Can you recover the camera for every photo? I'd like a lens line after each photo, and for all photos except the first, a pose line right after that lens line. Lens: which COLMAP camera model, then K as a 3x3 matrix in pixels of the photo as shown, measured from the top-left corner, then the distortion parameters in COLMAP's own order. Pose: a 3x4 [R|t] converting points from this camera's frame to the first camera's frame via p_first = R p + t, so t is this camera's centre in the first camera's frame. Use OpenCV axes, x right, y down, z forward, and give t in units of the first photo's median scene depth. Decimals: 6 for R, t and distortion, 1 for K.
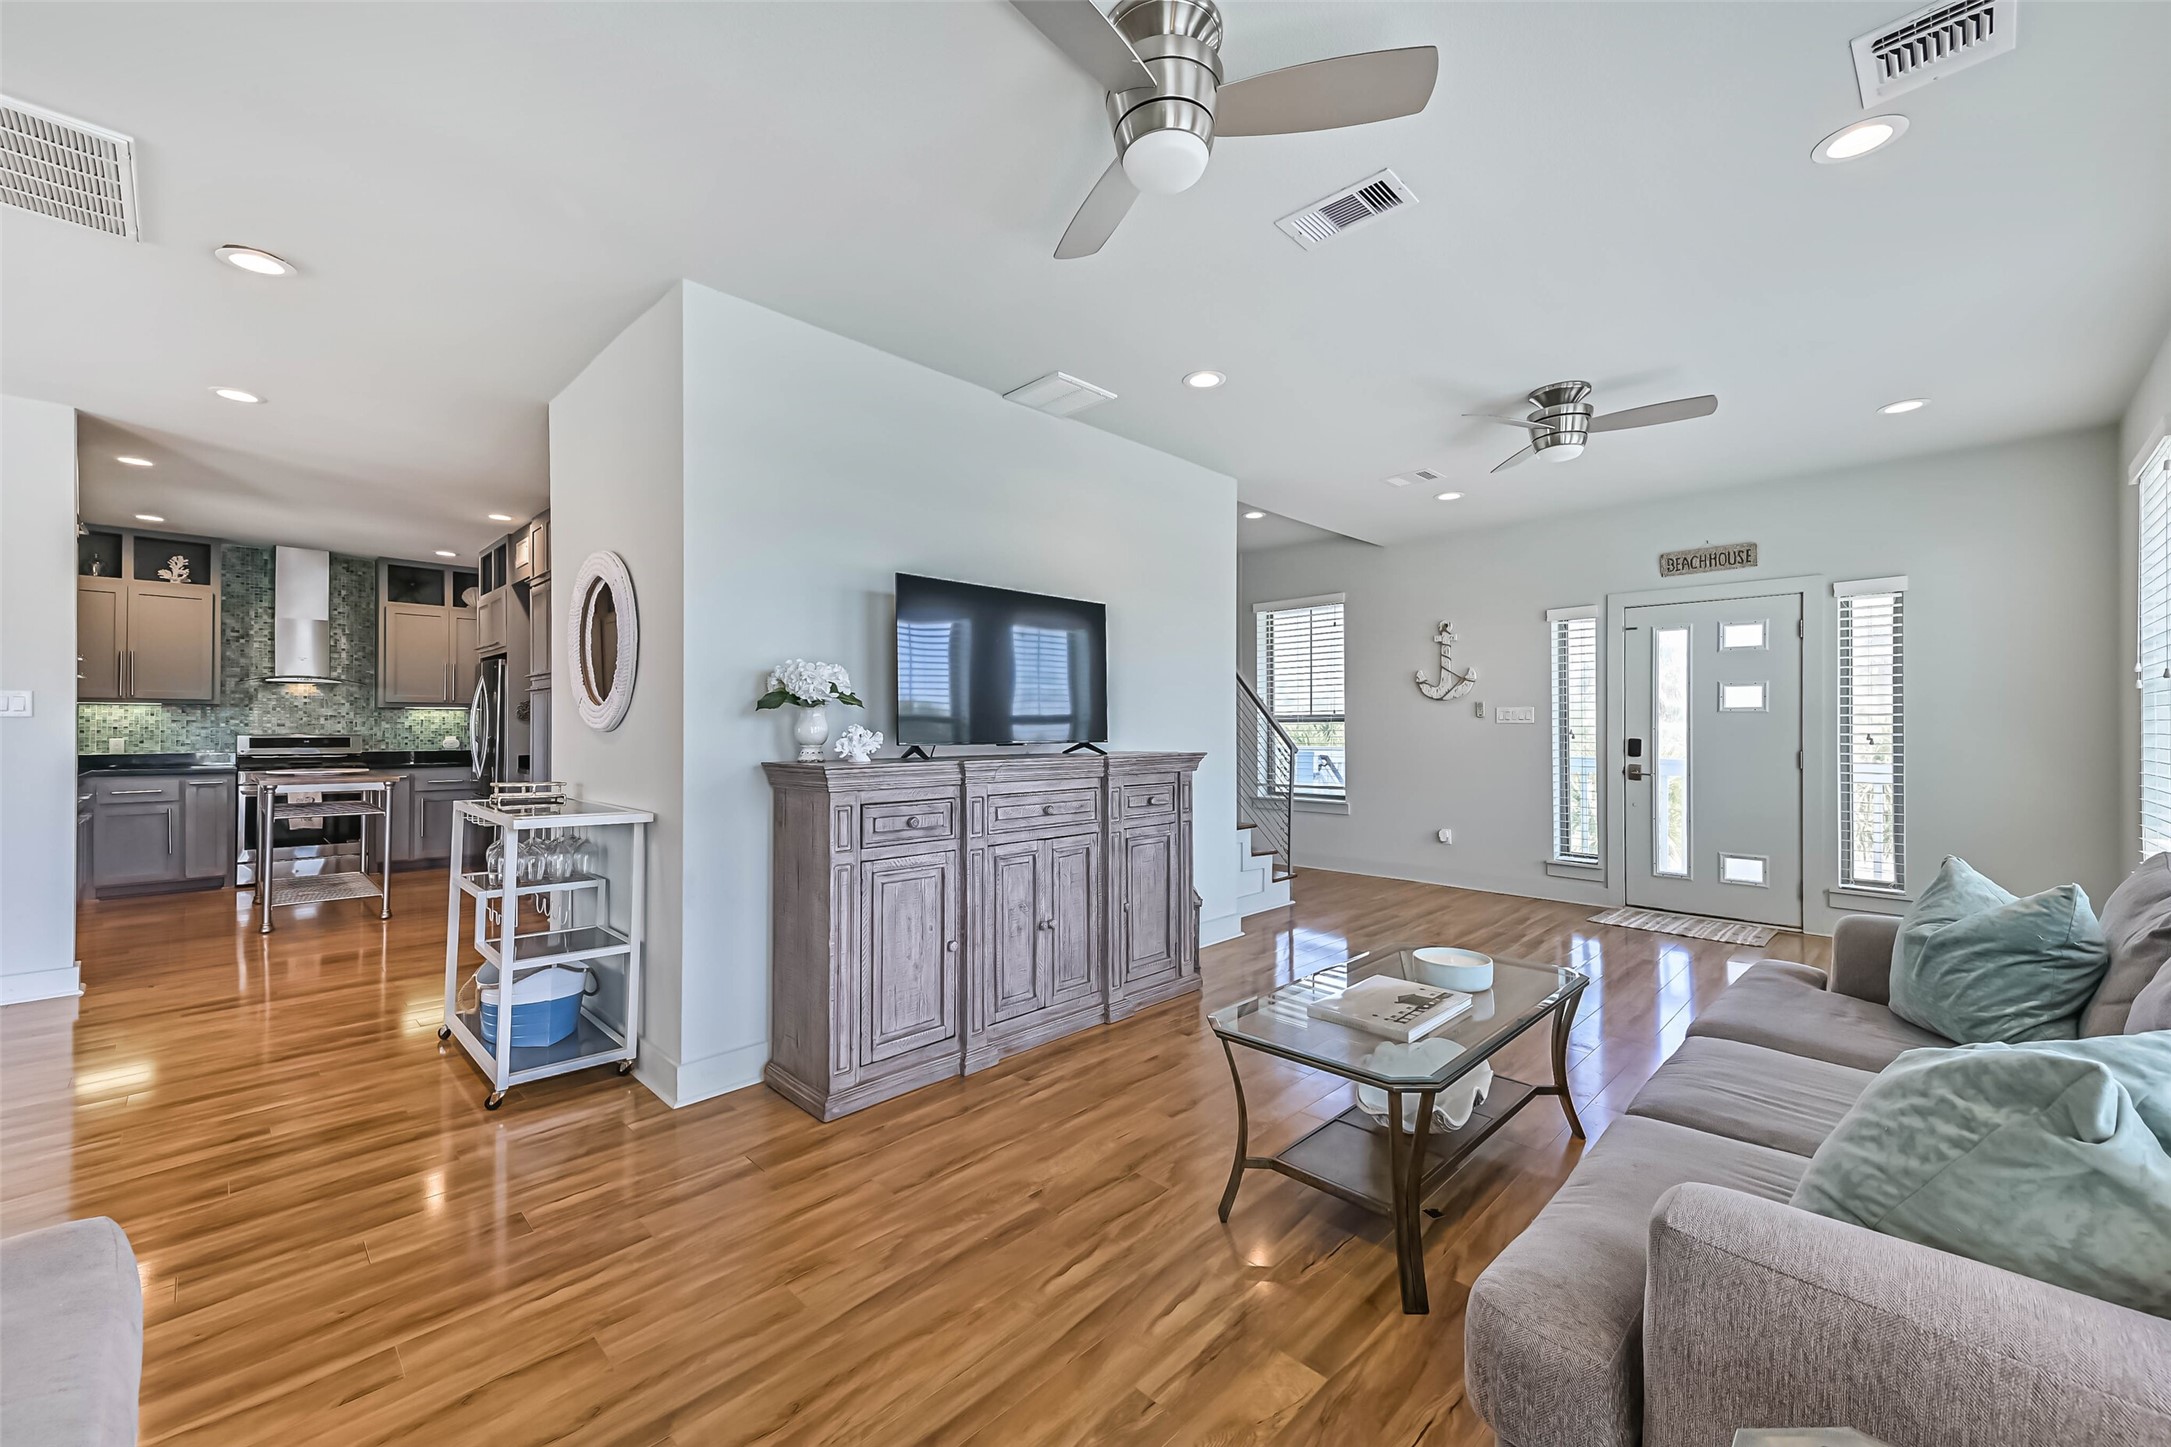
lens RADIAL K [[863.7, 0, 1092.2], [0, 863.7, 723.5], [0, 0, 1]] dist [0.018215, -0.000449]
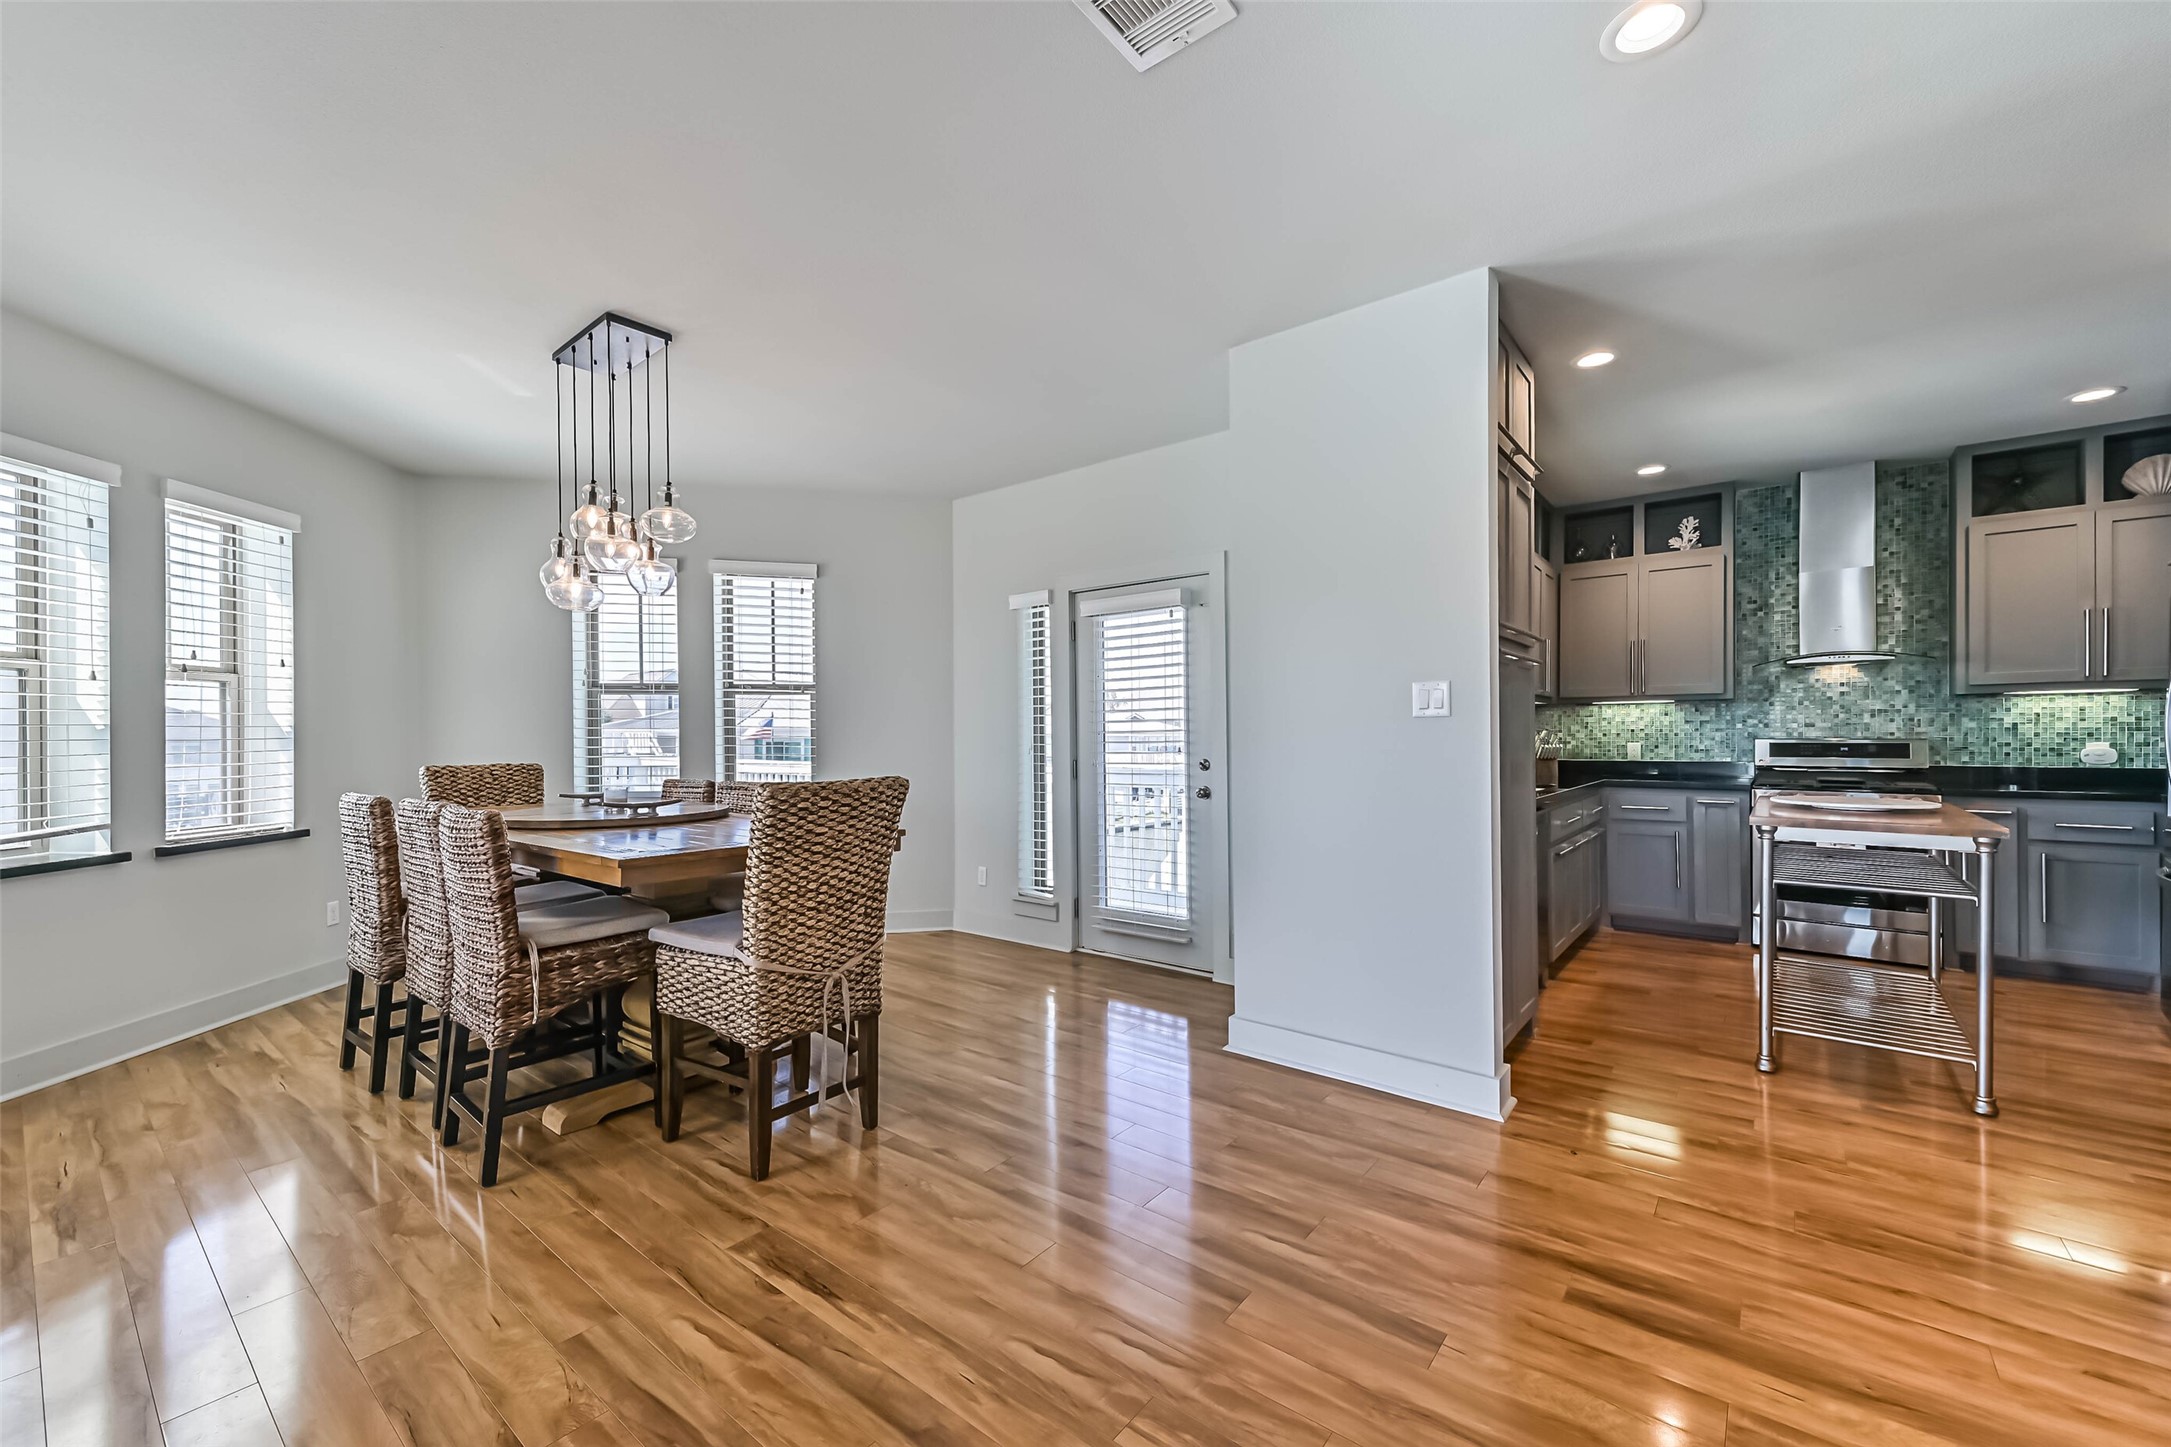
lens RADIAL K [[858.3, 0, 1097.2], [0, 858.3, 736.5], [0, 0, 1]] dist [0.017794, -0.005865]
pose [[0.108553, 0.000103, -0.994091, -0.289696], [0.013197, 0.999912, 0.001544, 0.002259], [0.994003, -0.013286, 0.108542, 0.350259]]
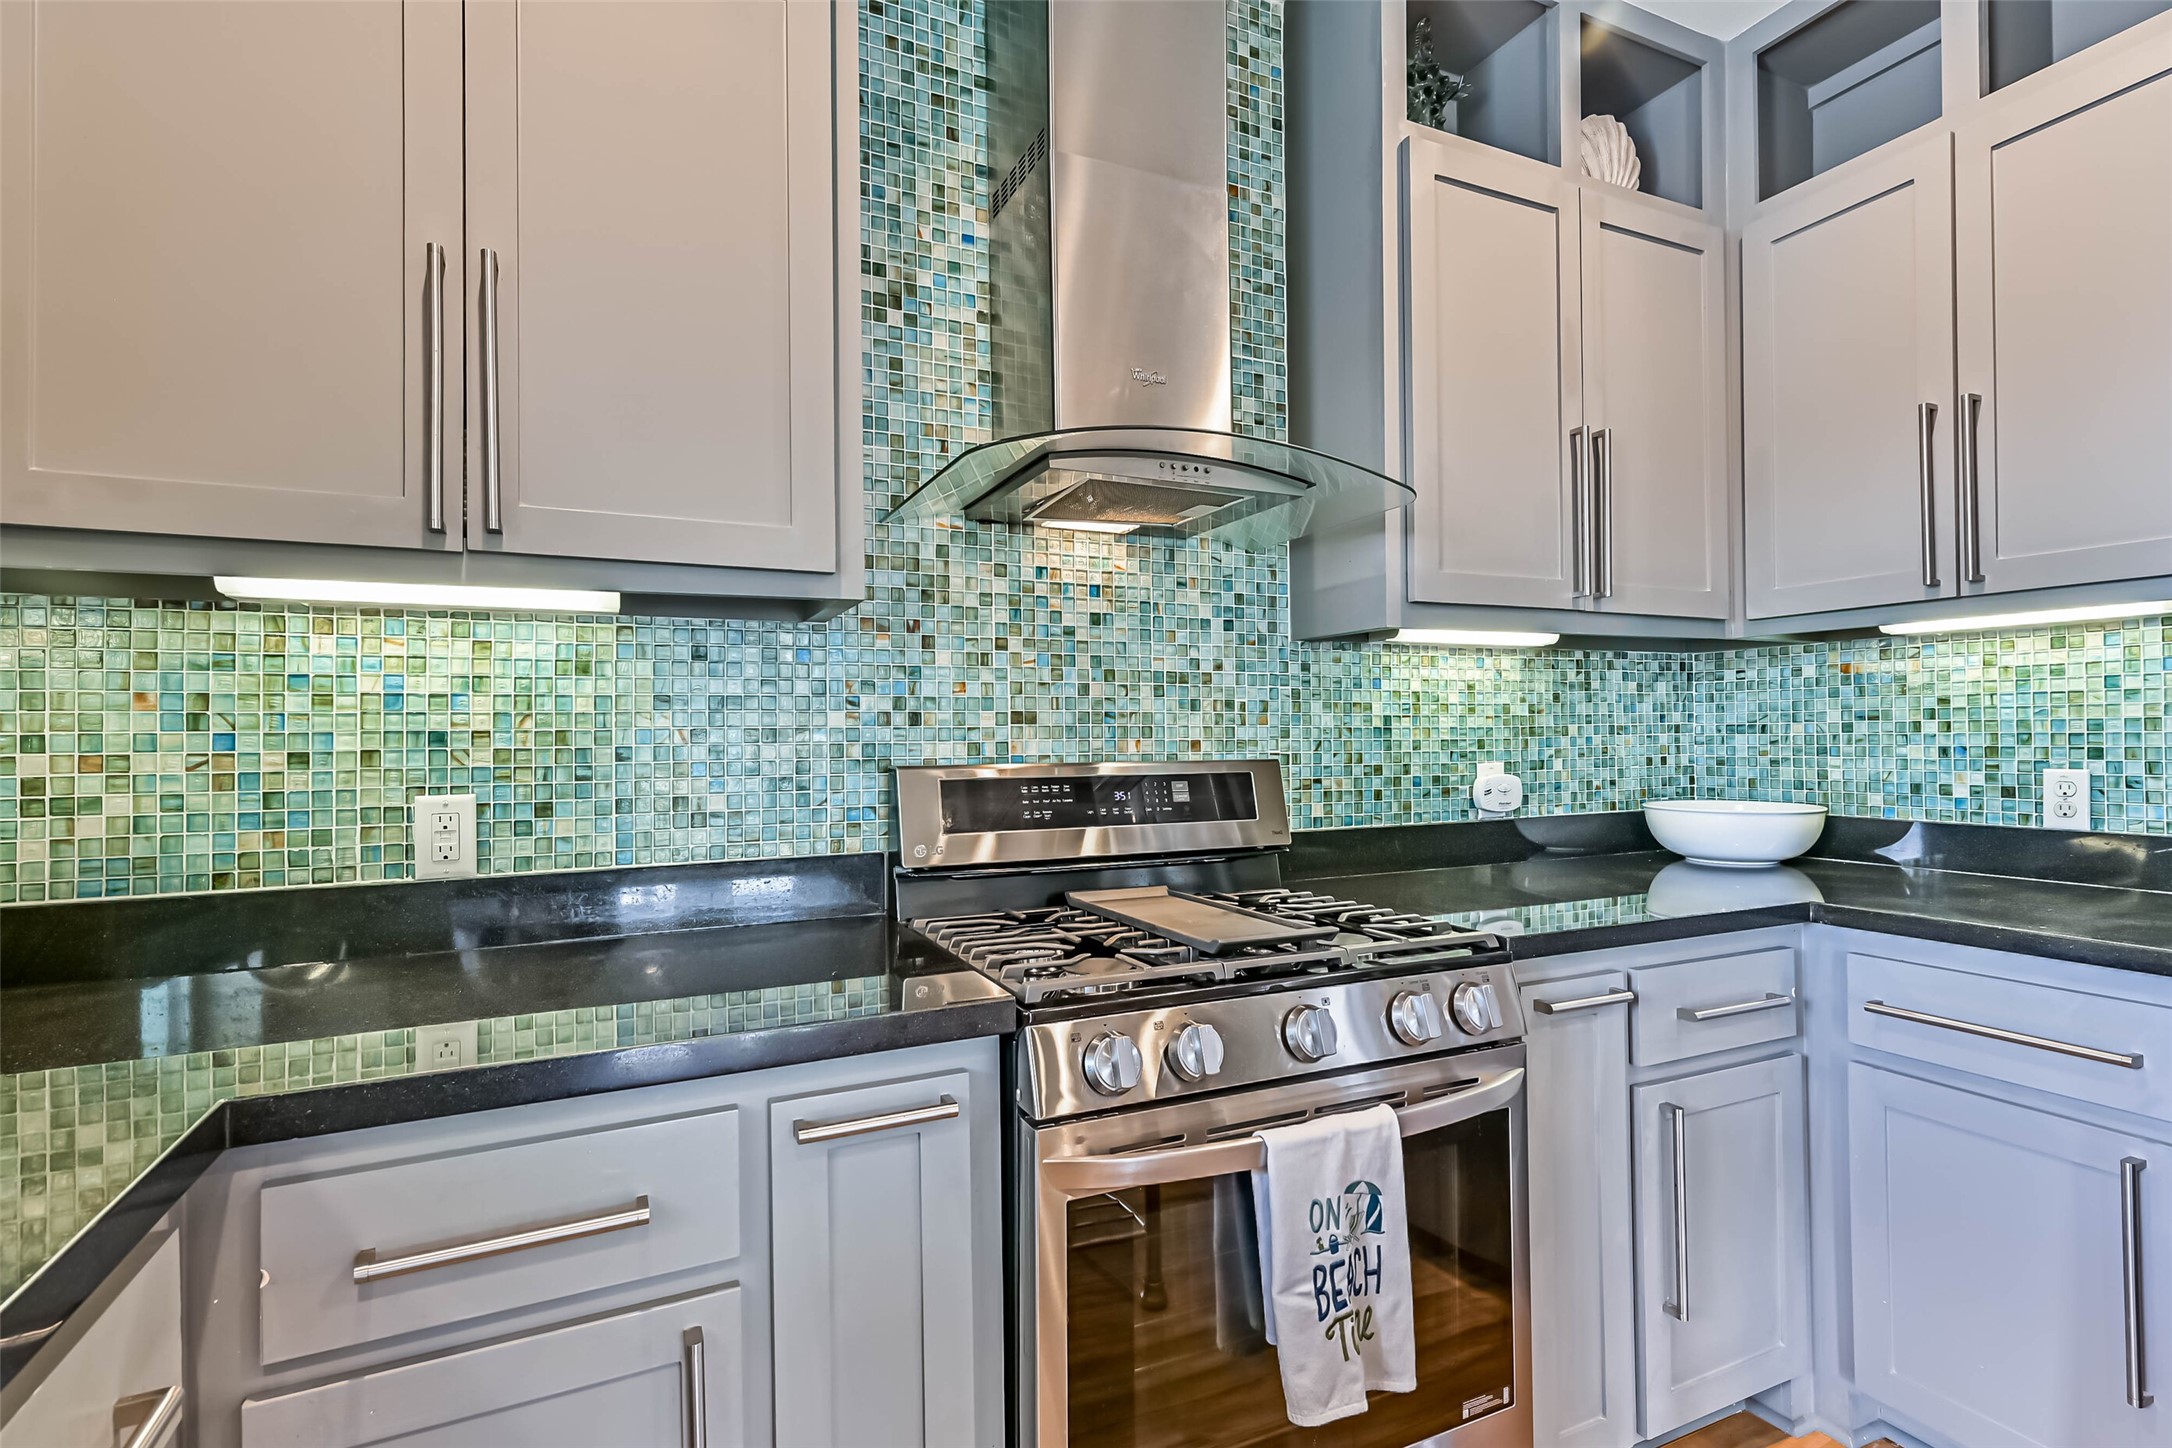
lens RADIAL K [[1048.3, 0, 1089.0], [0, 1048.3, 716.9], [0, 0, 1]] dist [0.033962, -0.022224]
pose [[0.938577, -0.015670, -0.344714, -0.832256], [0.013604, 0.999872, -0.008410, 0.003900], [0.344801, 0.003204, 0.938670, 0.773793]]
